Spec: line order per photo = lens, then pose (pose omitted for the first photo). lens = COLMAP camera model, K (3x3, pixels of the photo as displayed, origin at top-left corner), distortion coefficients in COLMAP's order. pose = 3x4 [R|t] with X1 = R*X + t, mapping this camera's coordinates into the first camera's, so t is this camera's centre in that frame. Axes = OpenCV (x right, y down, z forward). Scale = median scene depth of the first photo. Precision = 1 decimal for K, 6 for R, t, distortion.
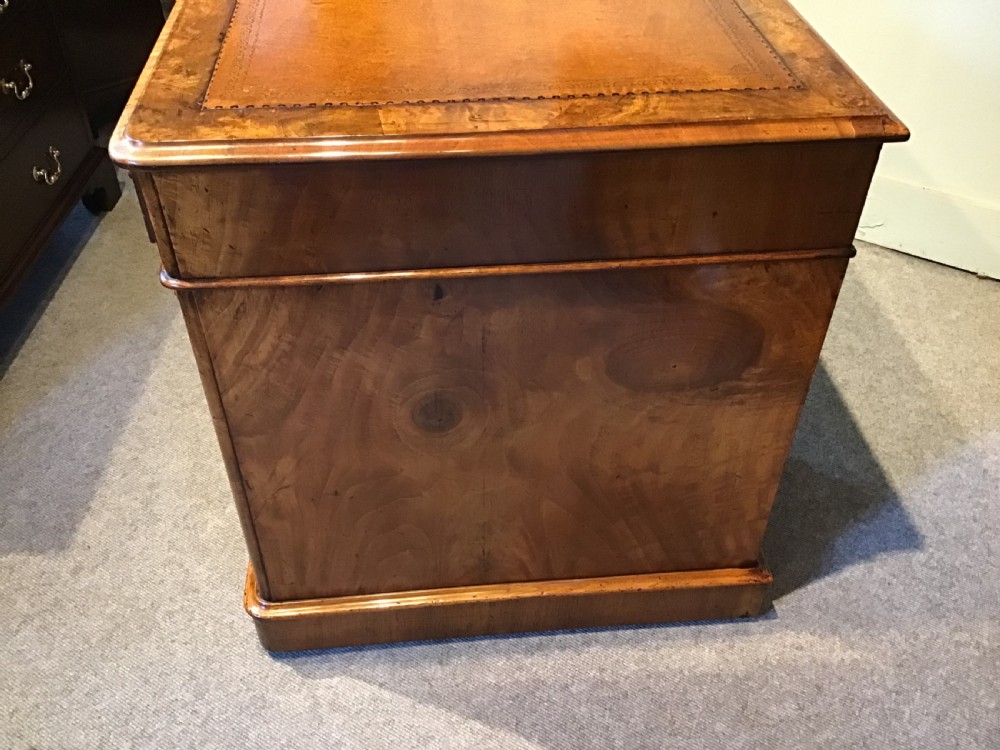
lens RADIAL K [[916.4, 0, 500.0], [0, 916.4, 375.0], [0, 0, 1]] dist [0.125410, -0.279645]
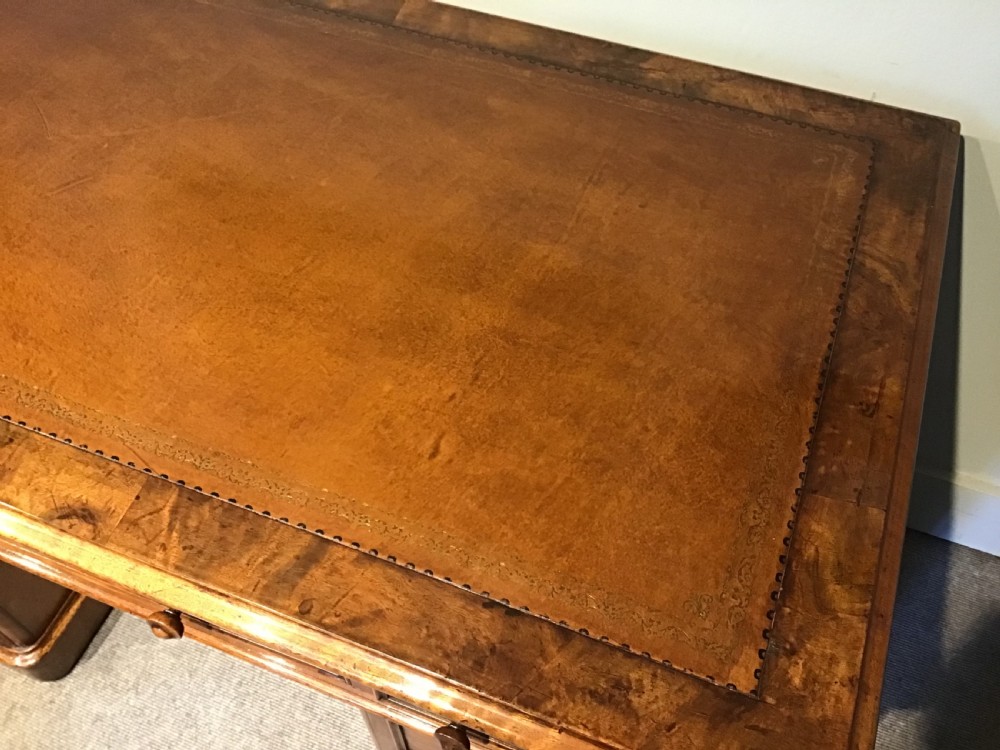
lens RADIAL K [[916.4, 0, 500.0], [0, 916.4, 375.0], [0, 0, 1]] dist [0.125410, -0.279645]
pose [[0.443836, -0.731182, 0.518056, -0.456547], [0.588396, 0.673825, 0.446935, -0.674994], [-0.675870, 0.106456, 0.729292, 0.463543]]
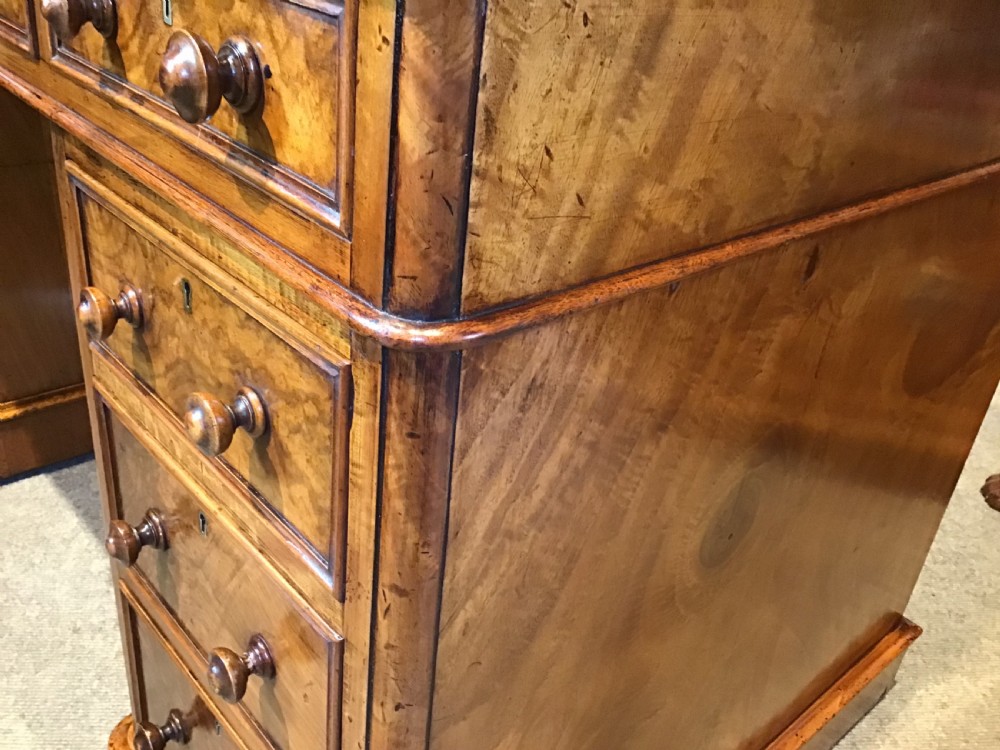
lens RADIAL K [[925.8, 0, 469.2], [0, 925.8, 373.4], [0, 0, 1]] dist [0.002455, -0.000778]
pose [[0.802828, -0.222509, 0.553133, -0.451395], [0.311425, 0.947629, -0.070805, -0.047999], [-0.508411, 0.229104, 0.830078, 0.596162]]
